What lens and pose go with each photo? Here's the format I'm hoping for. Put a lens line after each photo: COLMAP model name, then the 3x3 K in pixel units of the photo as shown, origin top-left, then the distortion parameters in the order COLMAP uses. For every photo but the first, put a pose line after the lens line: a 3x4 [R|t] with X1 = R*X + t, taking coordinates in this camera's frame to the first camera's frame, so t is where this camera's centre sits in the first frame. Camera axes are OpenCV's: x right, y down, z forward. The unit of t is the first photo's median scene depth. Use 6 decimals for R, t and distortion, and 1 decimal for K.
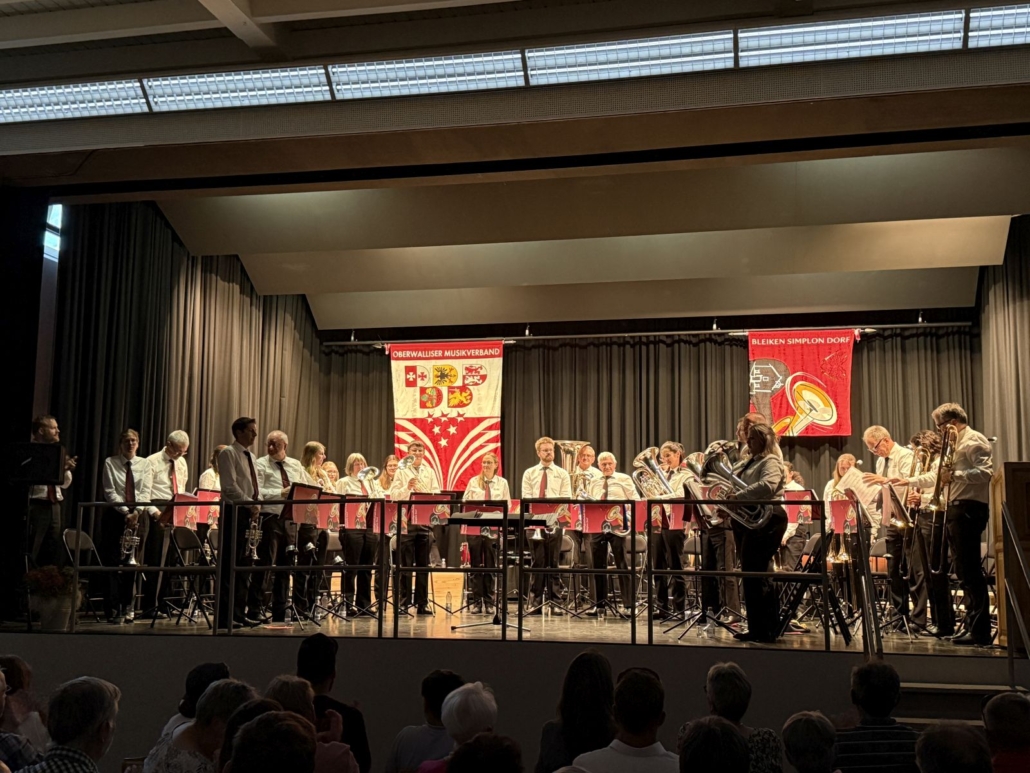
lens RADIAL K [[1205.6, 0, 515.0], [0, 1205.6, 386.5], [0, 0, 1]] dist [0.210970, -0.442598]
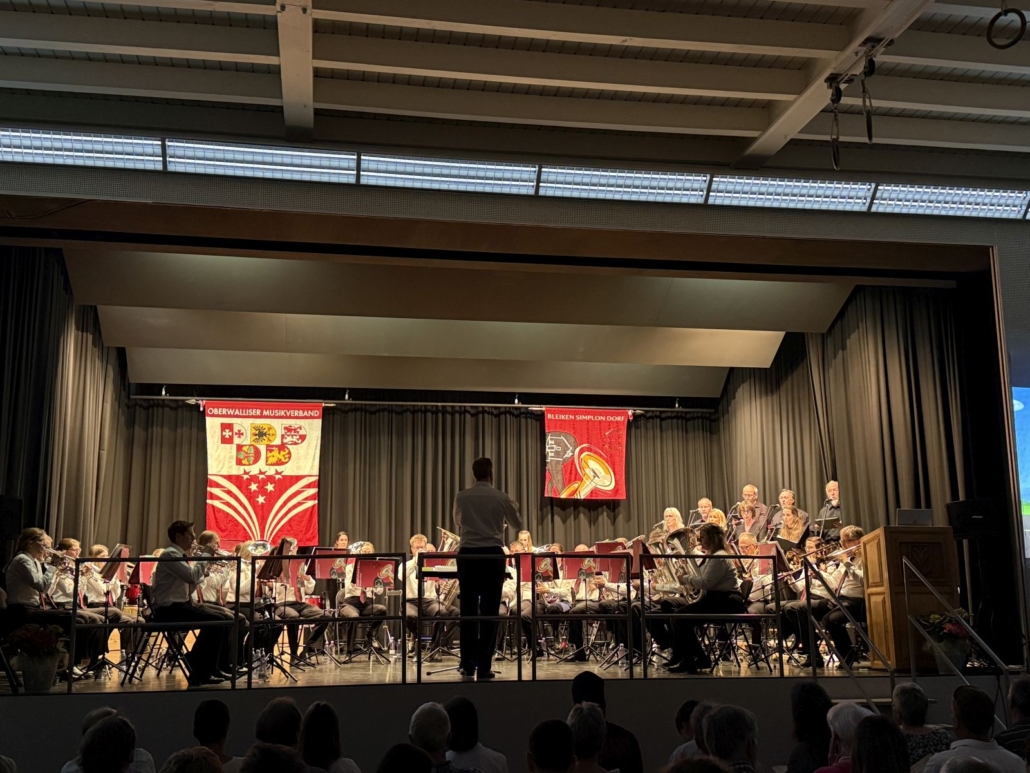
lens RADIAL K [[1148.2, 0, 515.0], [0, 1148.2, 386.5], [0, 0, 1]] dist [0.131340, -0.005646]
pose [[0.917277, 0.057219, 0.394119, -0.268754], [-0.037412, 0.997629, -0.057764, -0.000634], [-0.396490, 0.038241, 0.917242, 0.006757]]
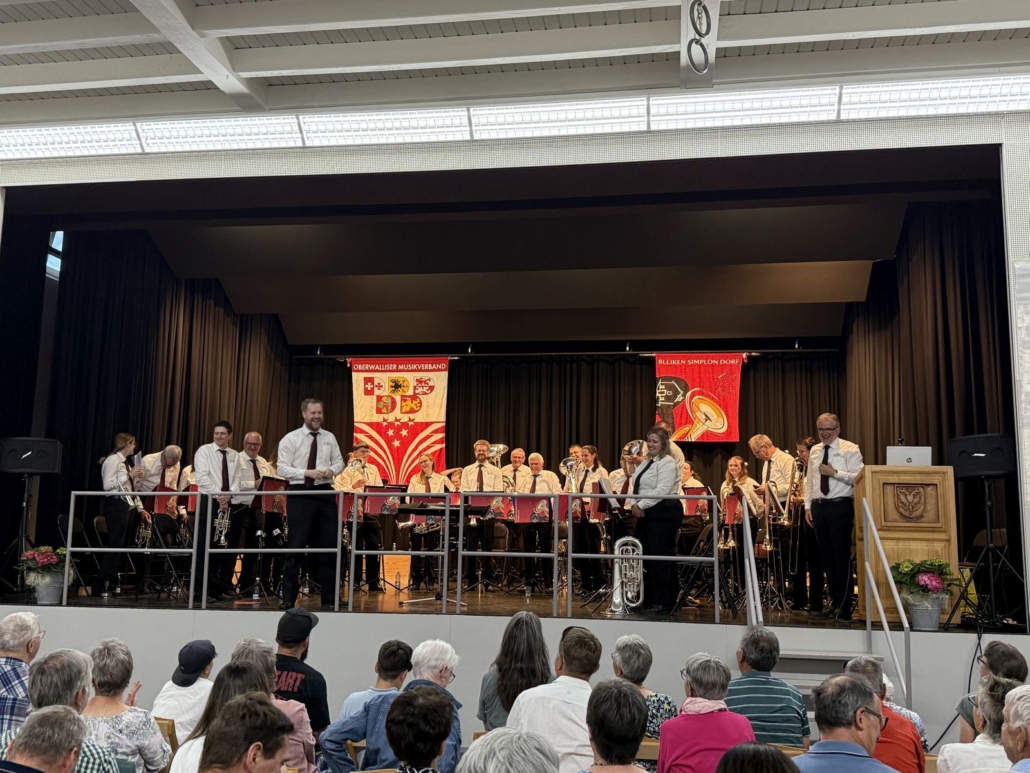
lens RADIAL K [[1016.5, 0, 515.0], [0, 1016.5, 386.5], [0, 0, 1]] dist [0.228318, -0.578770]
pose [[0.998374, 0.016295, 0.054617, 0.000706], [-0.015724, 0.999817, -0.010875, 0.000497], [-0.054784, 0.009999, 0.998448, 0.009812]]
